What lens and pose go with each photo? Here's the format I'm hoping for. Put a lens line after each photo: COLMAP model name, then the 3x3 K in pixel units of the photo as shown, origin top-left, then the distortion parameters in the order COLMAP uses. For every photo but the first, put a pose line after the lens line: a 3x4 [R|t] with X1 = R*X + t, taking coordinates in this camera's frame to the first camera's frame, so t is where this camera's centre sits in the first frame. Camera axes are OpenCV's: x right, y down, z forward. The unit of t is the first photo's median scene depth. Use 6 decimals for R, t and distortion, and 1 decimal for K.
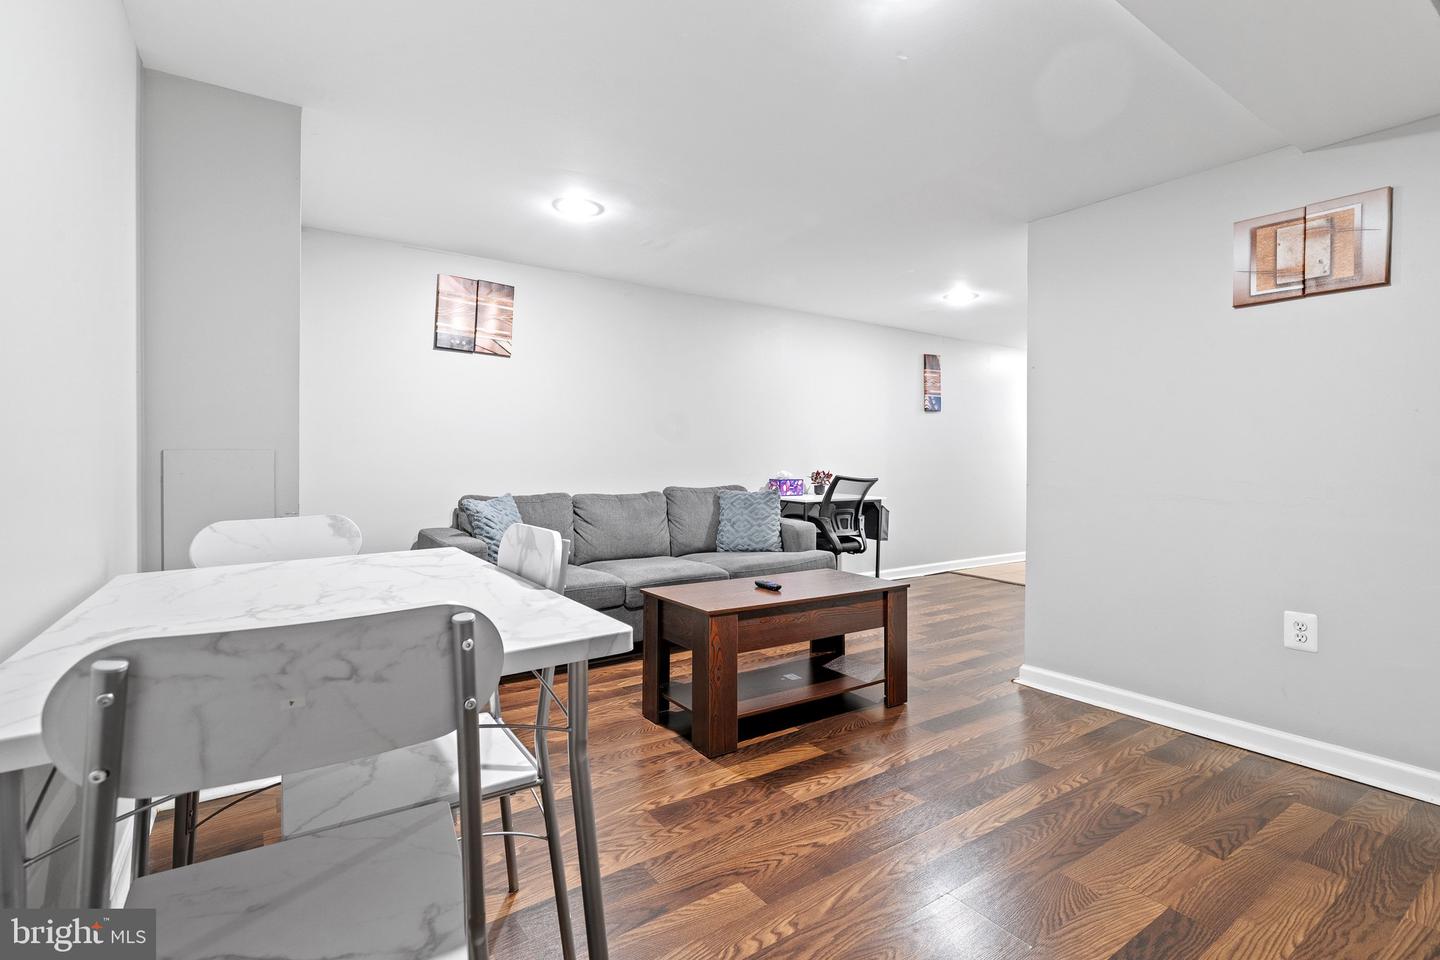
lens RADIAL K [[673.5, 0, 725.1], [0, 673.5, 479.0], [0, 0, 1]] dist [-0.003923, 0.000374]
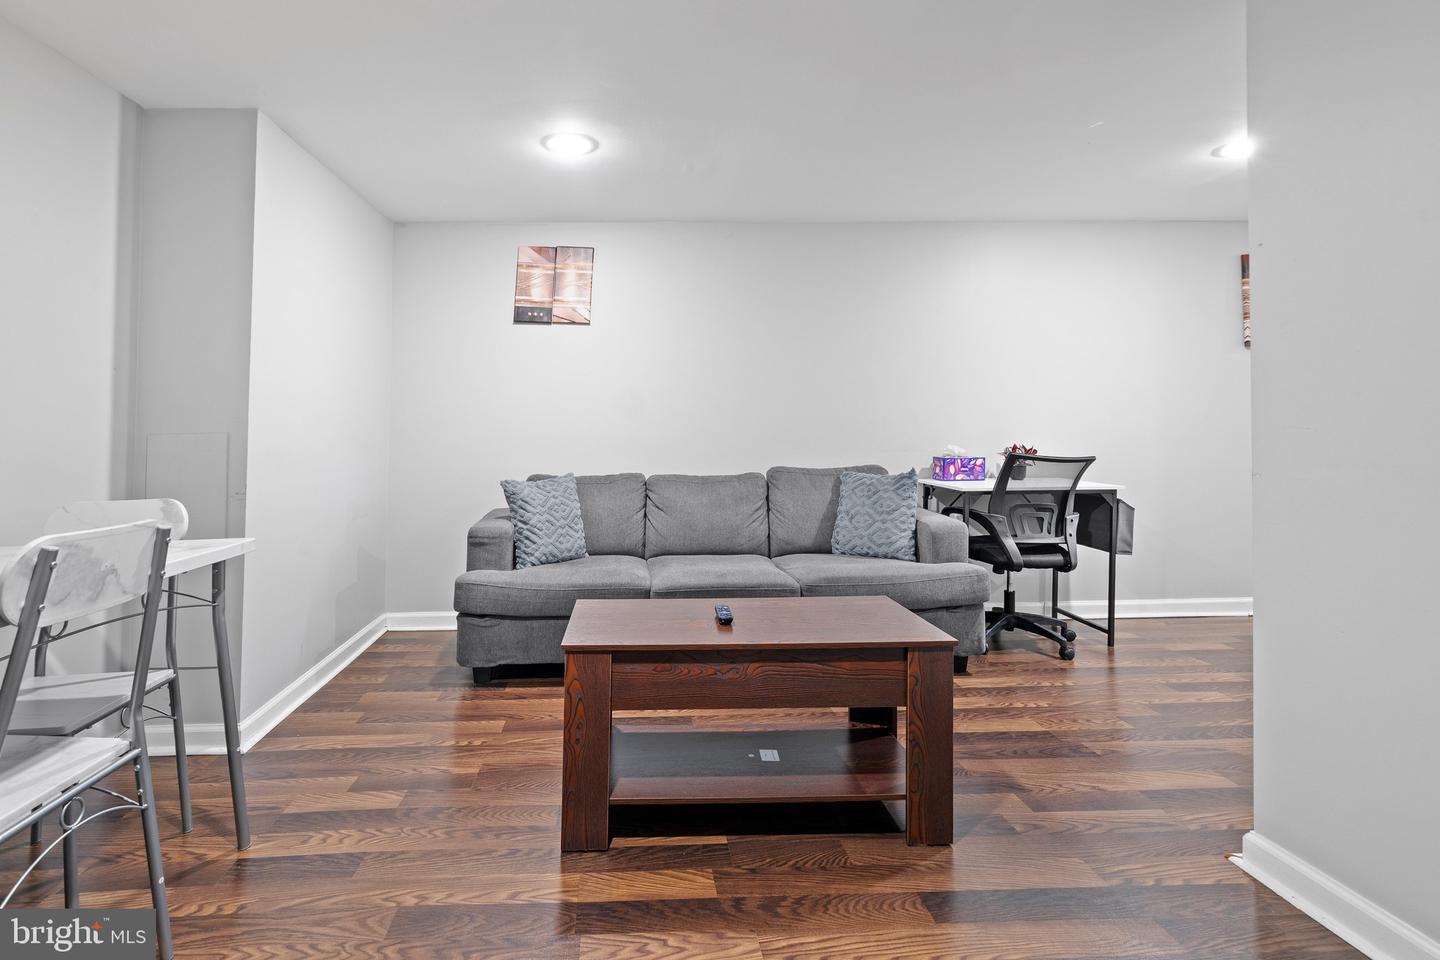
lens RADIAL K [[717.9, 0, 670.0], [0, 717.9, 415.5], [0, 0, 1]] dist [-0.003206, 0.002369]
pose [[0.841054, -0.027185, -0.540268, 0.302231], [0.001116, 0.998822, -0.048520, -0.008633], [0.540951, 0.040205, 0.840093, 0.239189]]
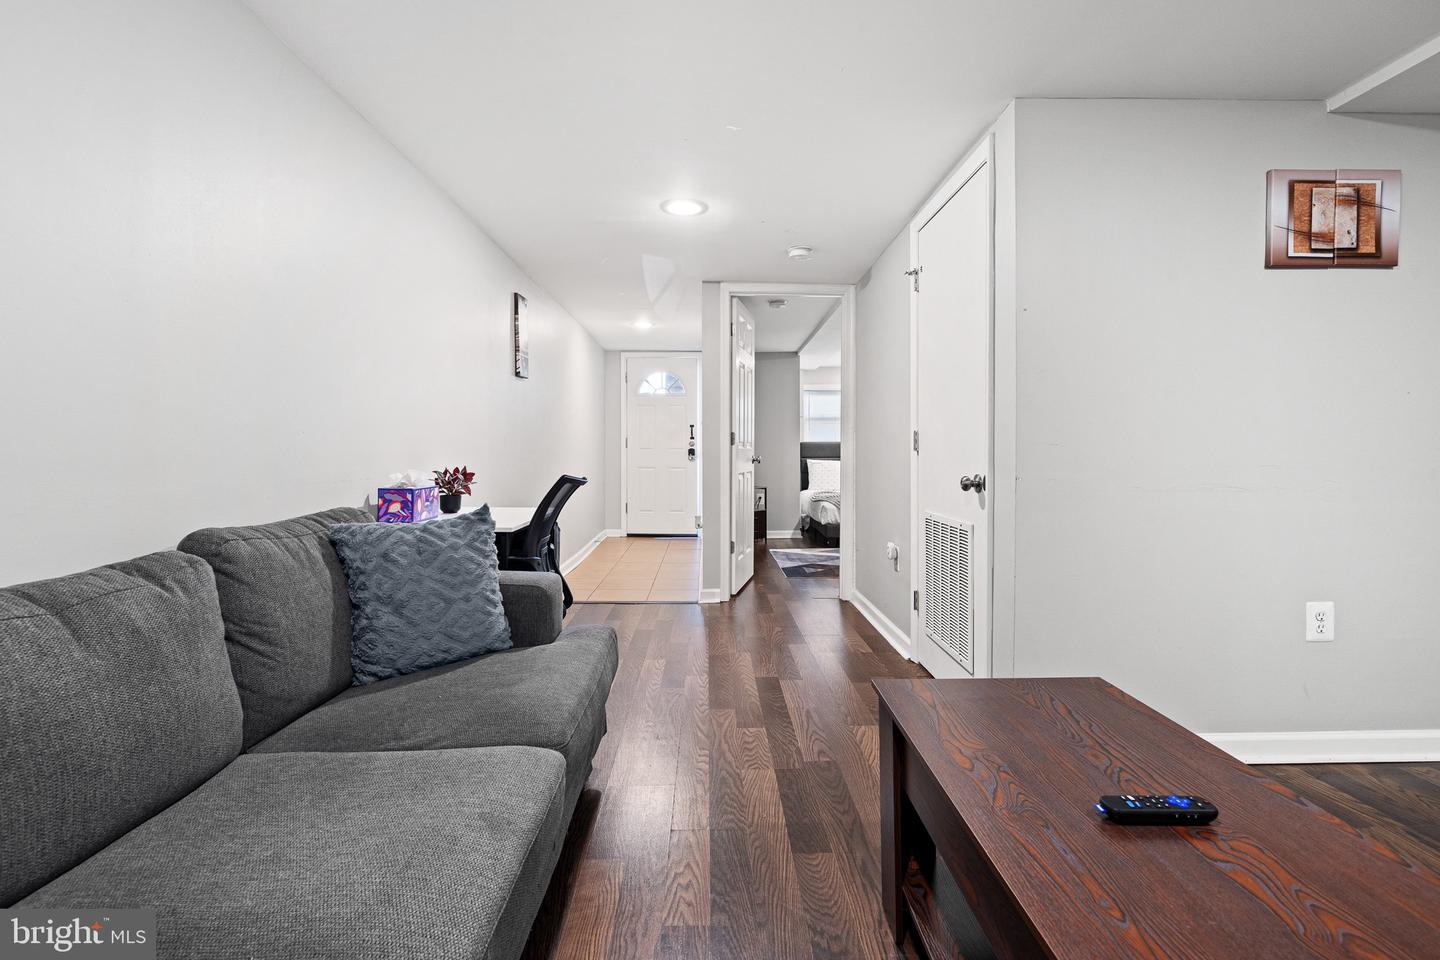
lens RADIAL K [[673.5, 0, 712.5], [0, 673.5, 473.7], [0, 0, 1]] dist [-0.003923, 0.000374]
pose [[0.557021, -0.030739, 0.829929, -0.232740], [0.030276, 0.999402, 0.016696, -0.013892], [-0.829946, 0.015827, 0.557619, 0.683997]]
